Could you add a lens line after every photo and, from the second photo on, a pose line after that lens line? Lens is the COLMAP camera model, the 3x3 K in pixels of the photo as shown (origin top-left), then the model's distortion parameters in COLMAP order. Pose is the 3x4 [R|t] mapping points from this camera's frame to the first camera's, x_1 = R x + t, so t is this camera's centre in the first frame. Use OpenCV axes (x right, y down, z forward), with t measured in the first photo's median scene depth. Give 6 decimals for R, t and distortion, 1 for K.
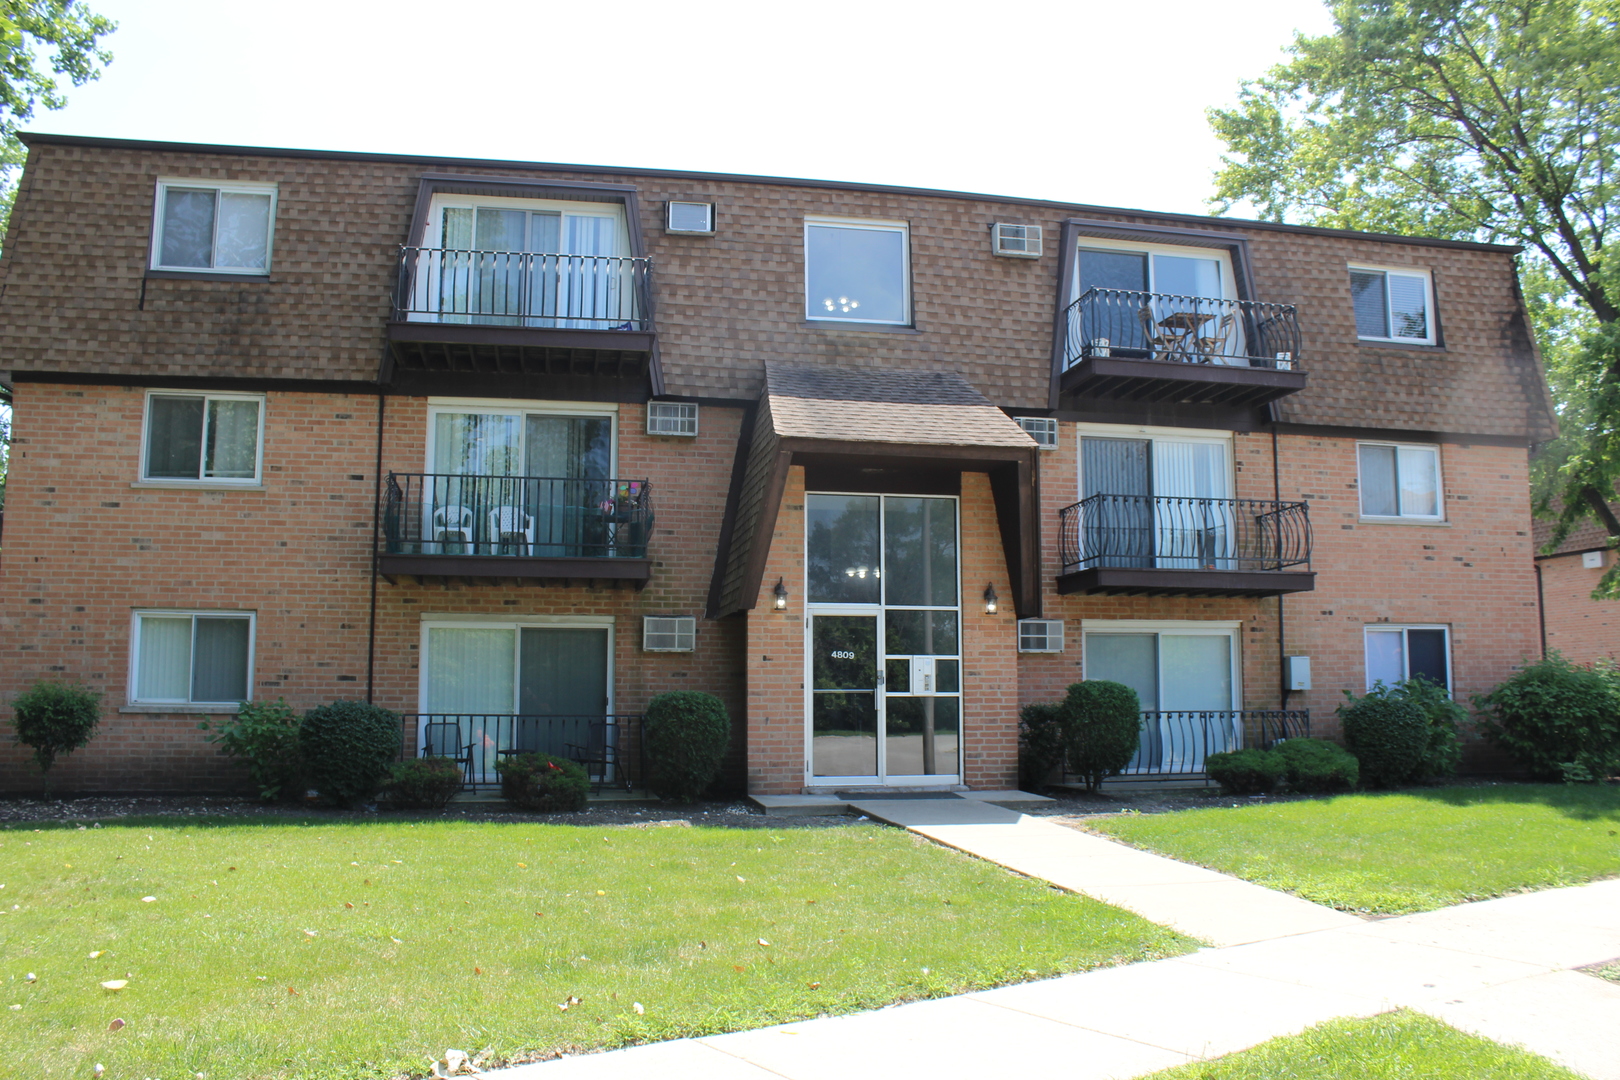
lens RADIAL K [[1334.5, 0, 810.0], [0, 1334.5, 540.0], [0, 0, 1]] dist [-0.166326, 0.148197]
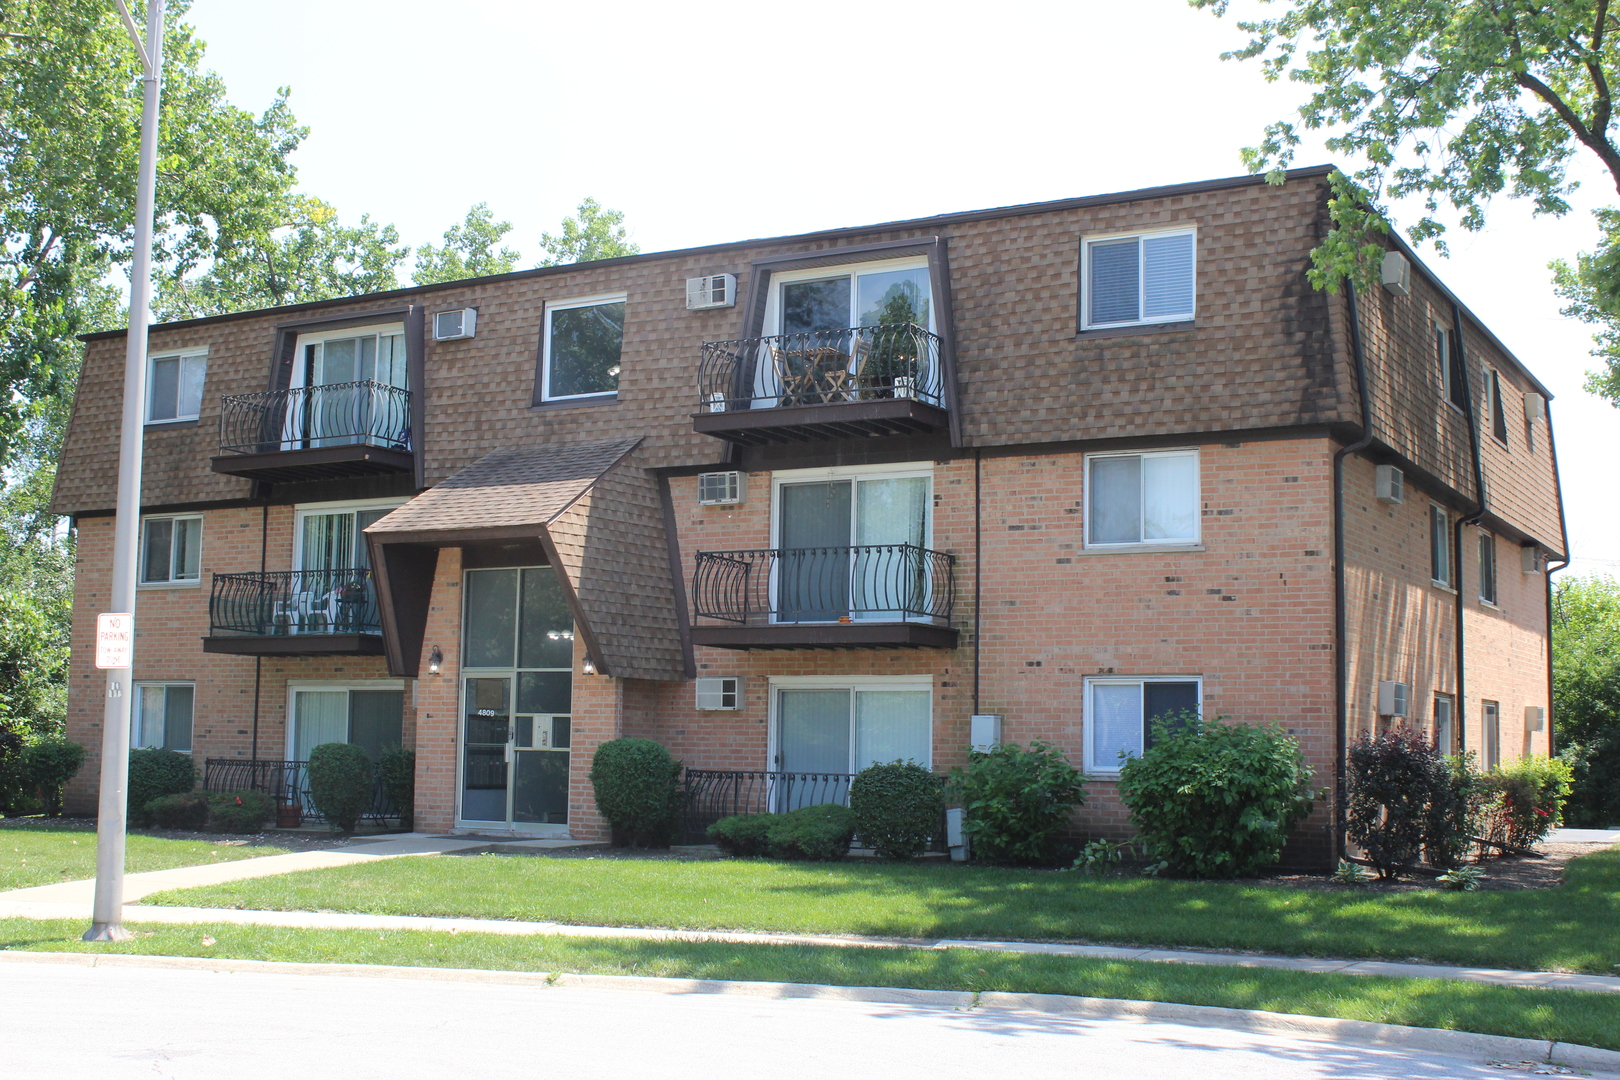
lens RADIAL K [[1925.7, 0, 810.0], [0, 1925.7, 540.0], [0, 0, 1]] dist [-0.106642, 0.206144]
pose [[0.757920, -0.059882, -0.649594, 1.120233], [0.061968, 0.997884, -0.019687, -0.009299], [0.649398, -0.025333, 0.760027, -0.046129]]
